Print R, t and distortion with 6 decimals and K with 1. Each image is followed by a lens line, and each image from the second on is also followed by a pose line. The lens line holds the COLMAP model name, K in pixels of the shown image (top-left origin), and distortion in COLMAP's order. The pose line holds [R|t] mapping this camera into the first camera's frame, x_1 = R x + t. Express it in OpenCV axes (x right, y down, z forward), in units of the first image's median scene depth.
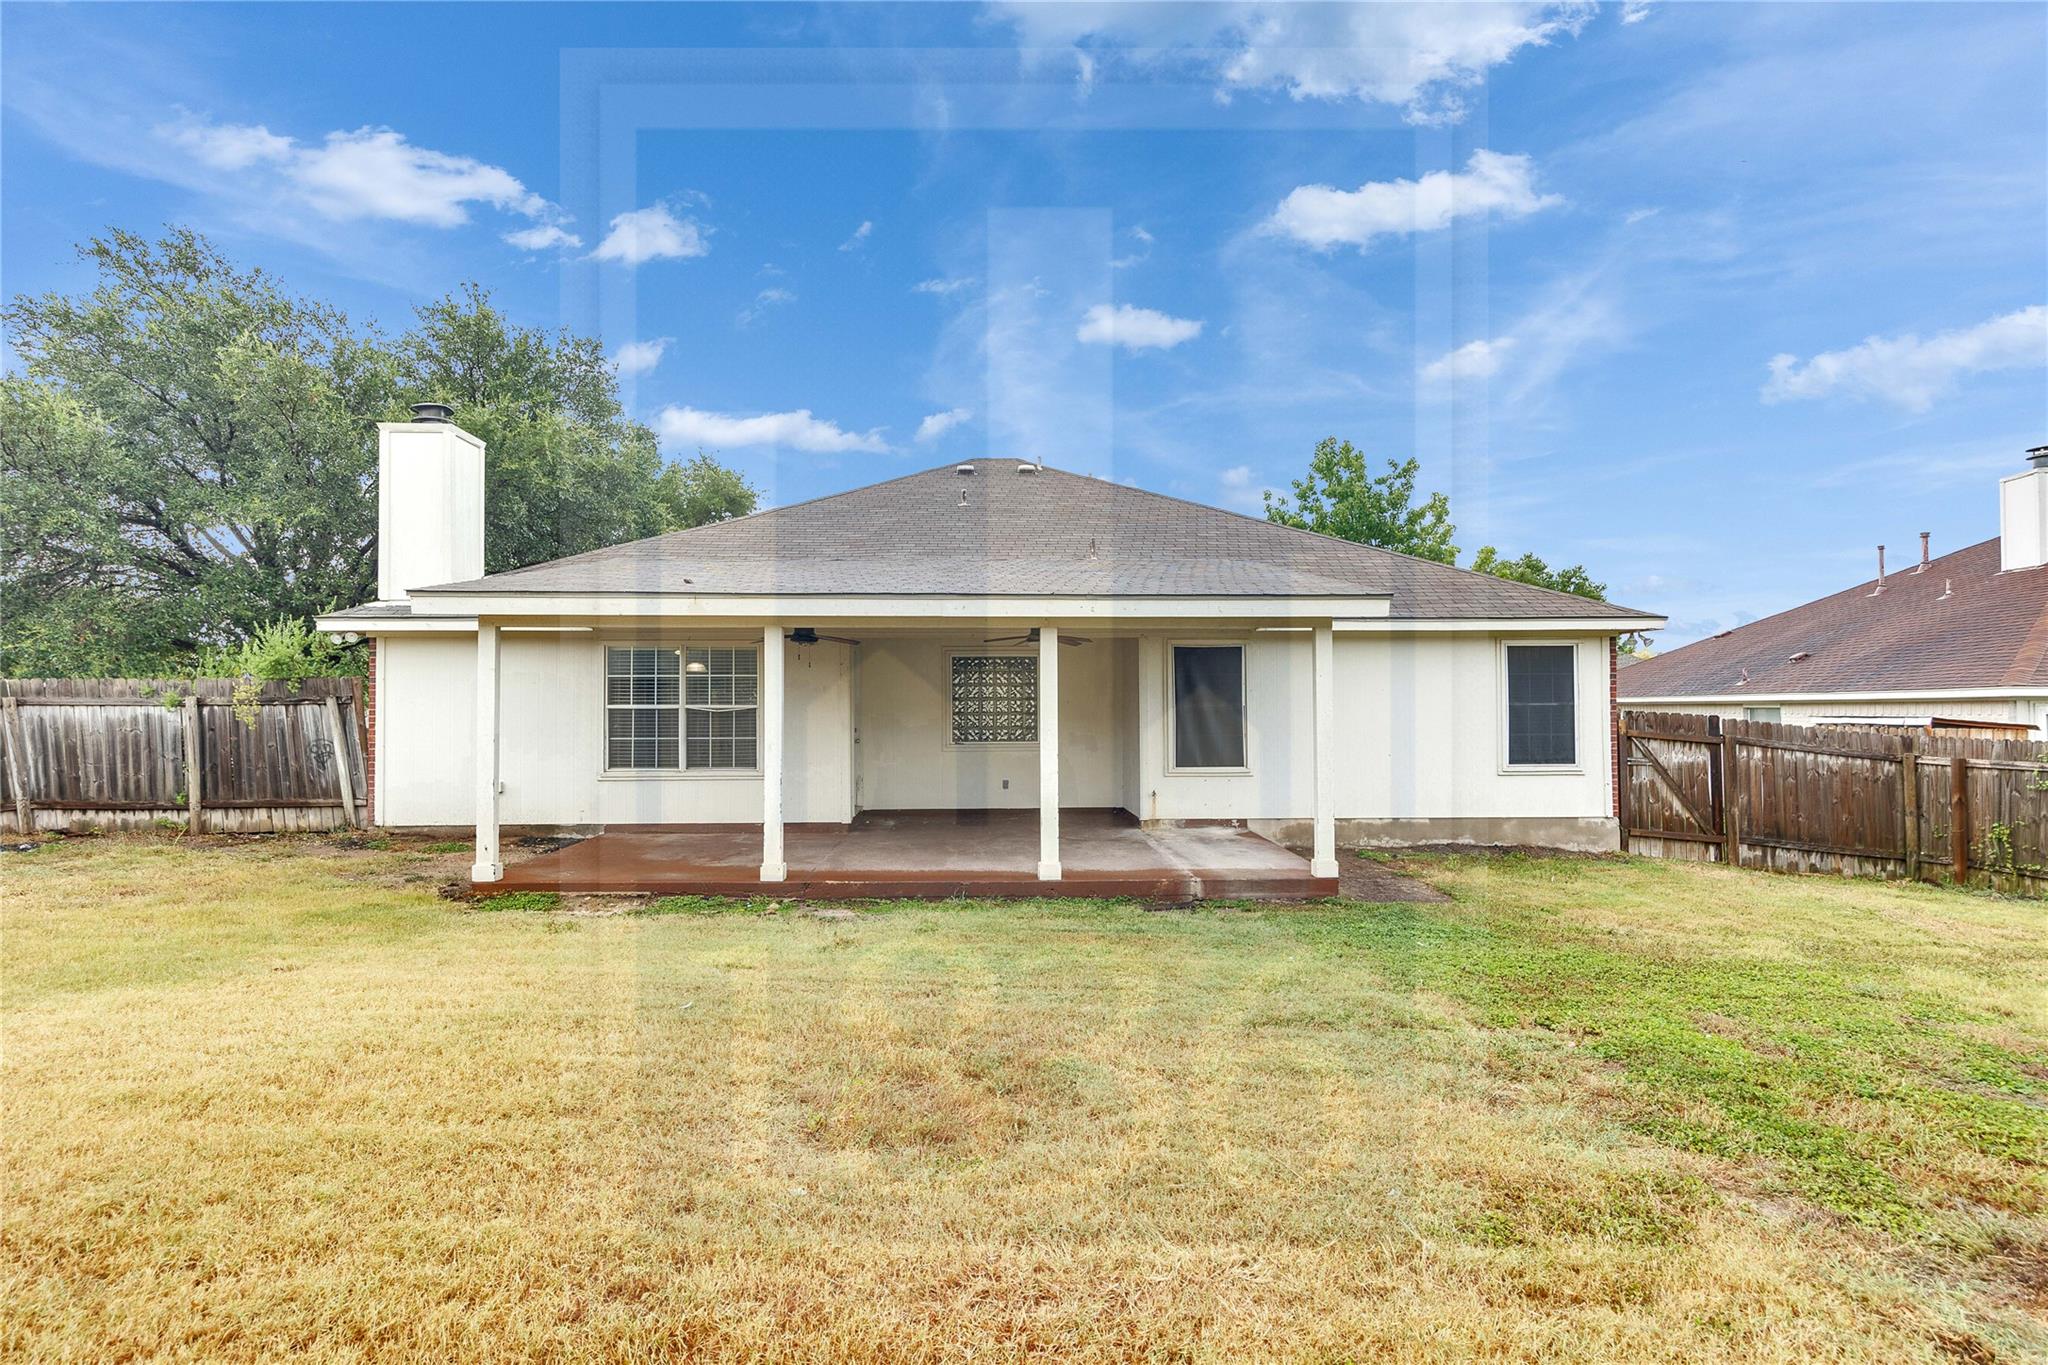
lens RADIAL K [[1006.2, 0, 1024.0], [0, 1006.2, 682.5], [0, 0, 1]] dist [0.004753, 0.000029]
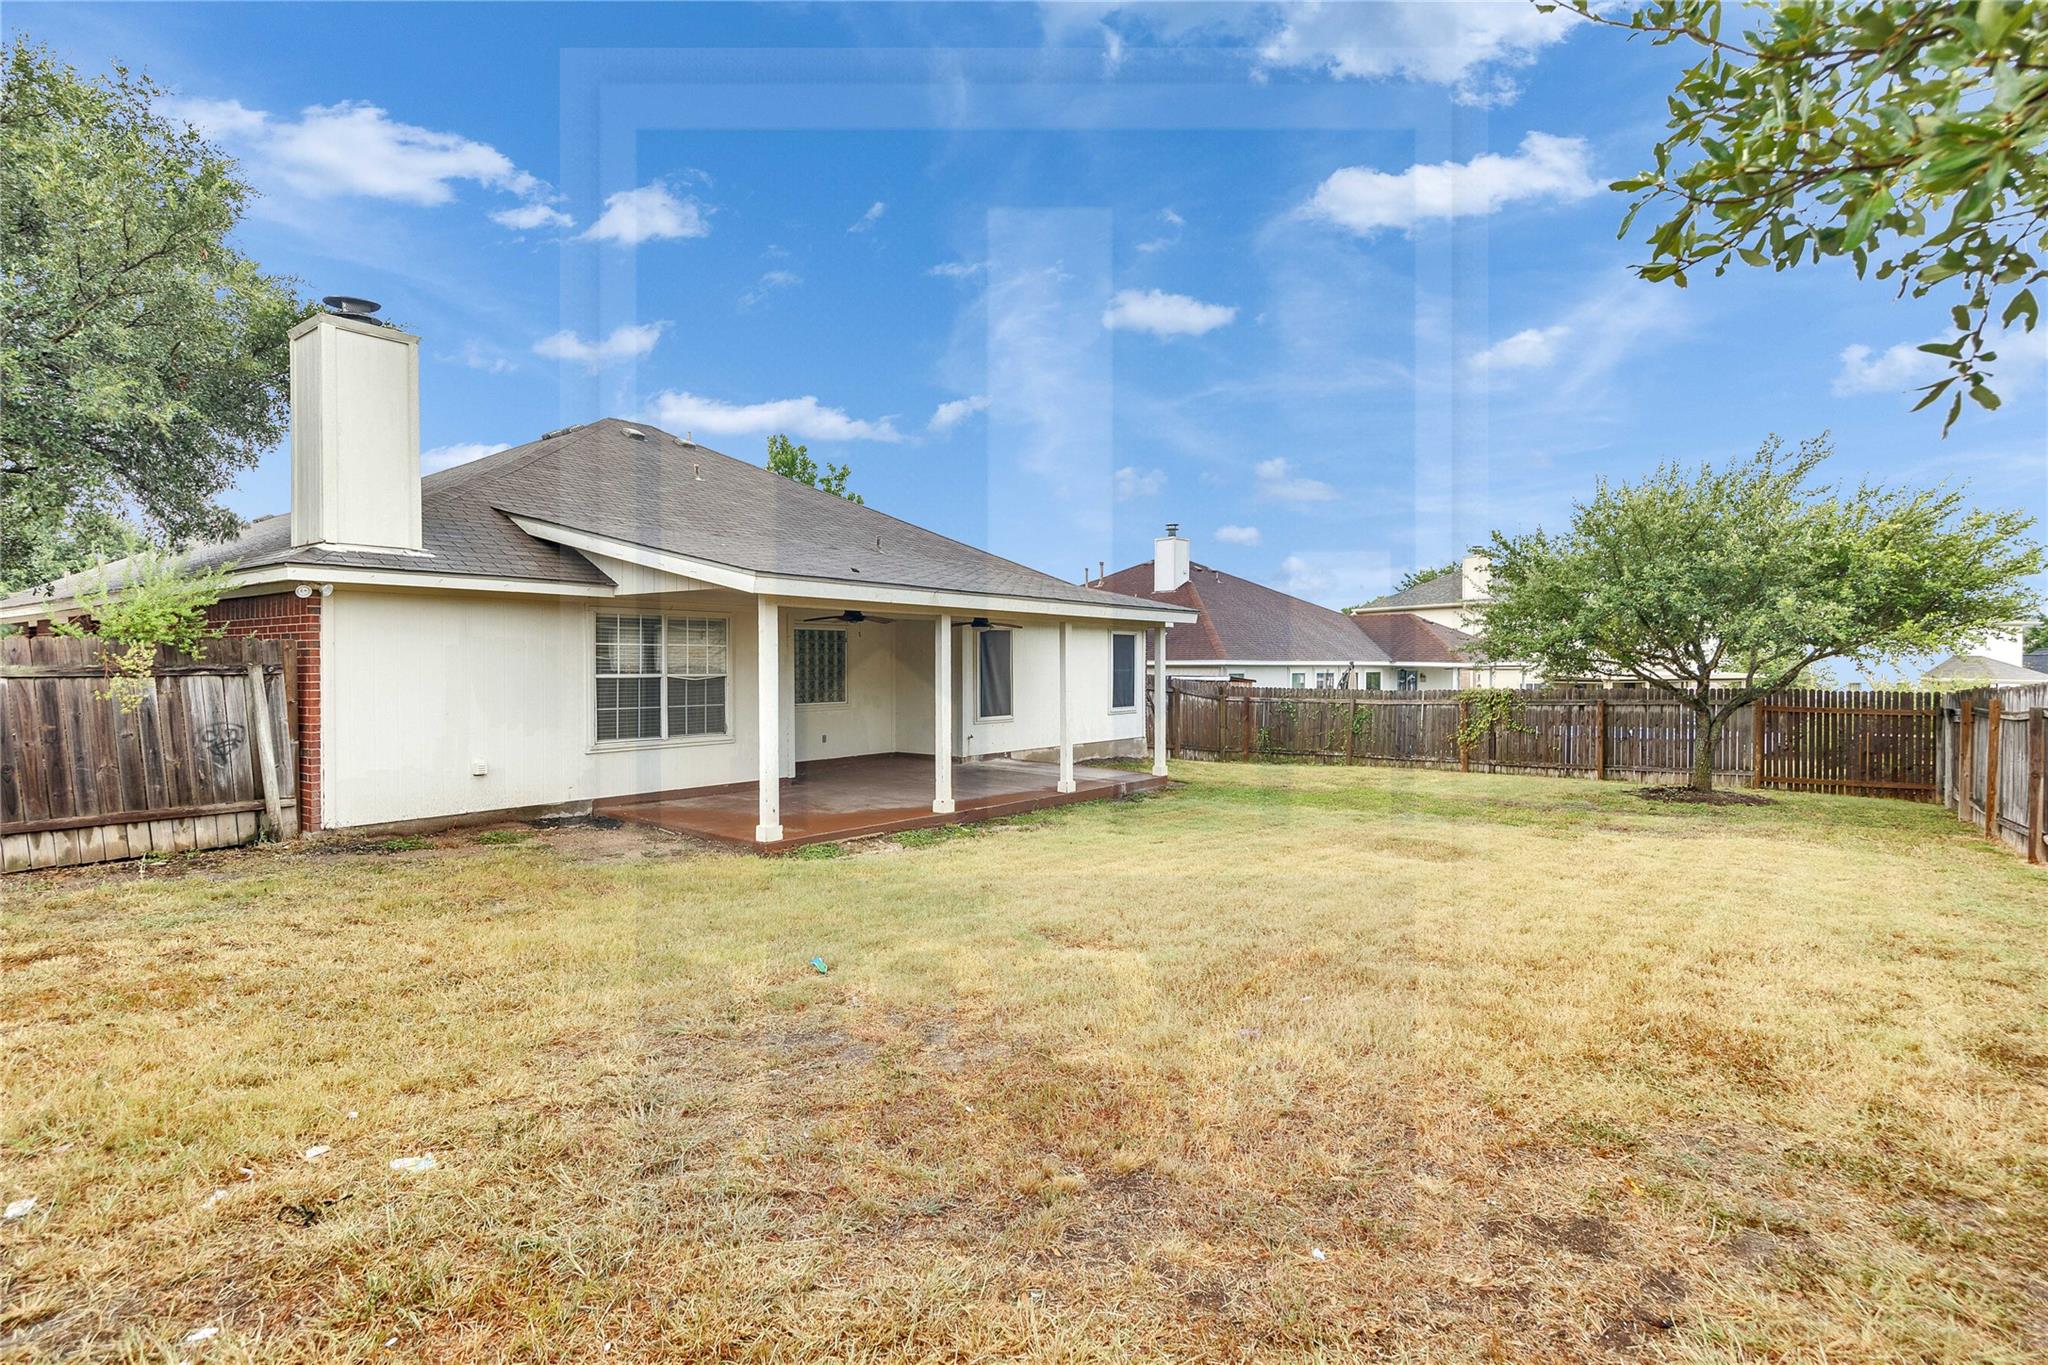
lens RADIAL K [[1006.2, 0, 1024.0], [0, 1006.2, 682.5], [0, 0, 1]] dist [0.004753, 0.000029]
pose [[0.637536, -0.011714, 0.770332, -0.887114], [-0.022826, 0.999158, 0.034085, -0.011153], [-0.770082, -0.039314, 0.636732, 0.084731]]
